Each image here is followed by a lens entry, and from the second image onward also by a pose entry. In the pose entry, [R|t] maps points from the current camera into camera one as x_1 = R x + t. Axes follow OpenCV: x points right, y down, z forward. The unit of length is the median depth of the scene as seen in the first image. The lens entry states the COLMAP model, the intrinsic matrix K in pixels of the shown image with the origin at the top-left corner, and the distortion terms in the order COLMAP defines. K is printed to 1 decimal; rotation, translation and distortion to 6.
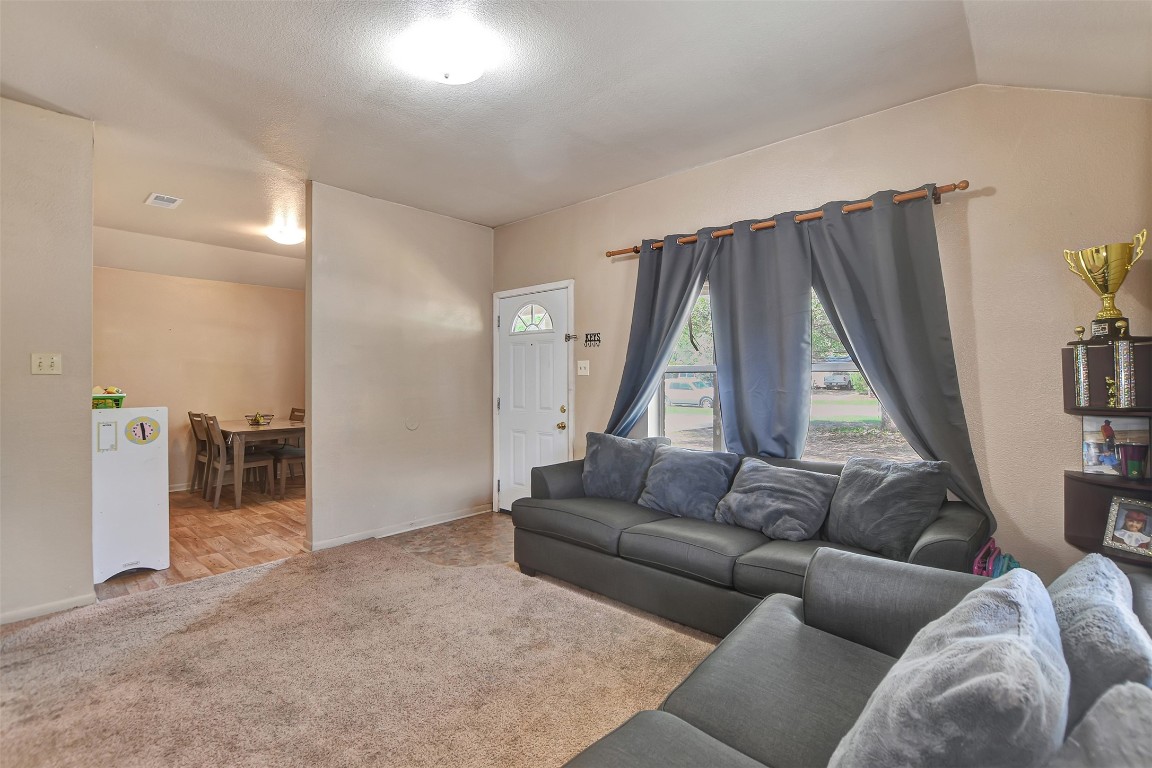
lens RADIAL K [[525.5, 0, 573.5], [0, 525.5, 374.6], [0, 0, 1]] dist [-0.001788, 0.000208]
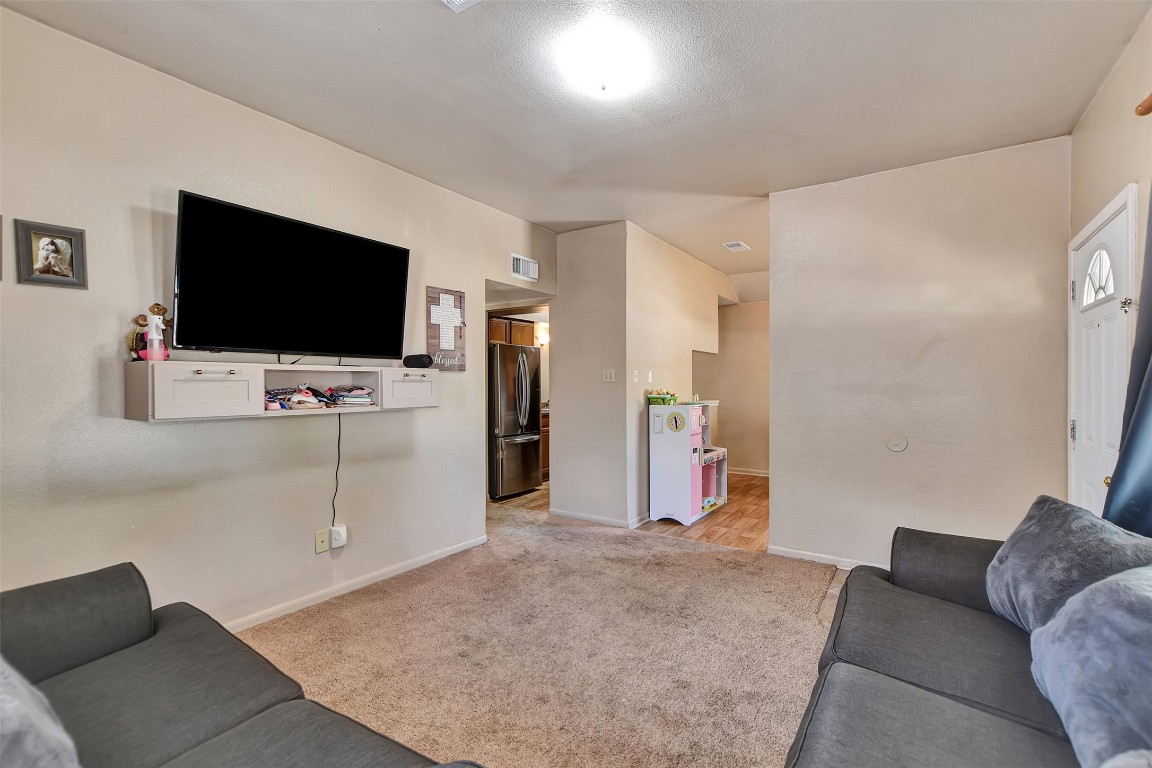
lens RADIAL K [[508.5, 0, 576.0], [0, 508.5, 384.0], [0, 0, 1]] dist [-0.000483, 0.000075]
pose [[0.148739, 0.001338, -0.988876, 0.486257], [0.005292, 0.999984, 0.002149, 0.000814], [0.988862, -0.005553, 0.148730, 0.538220]]
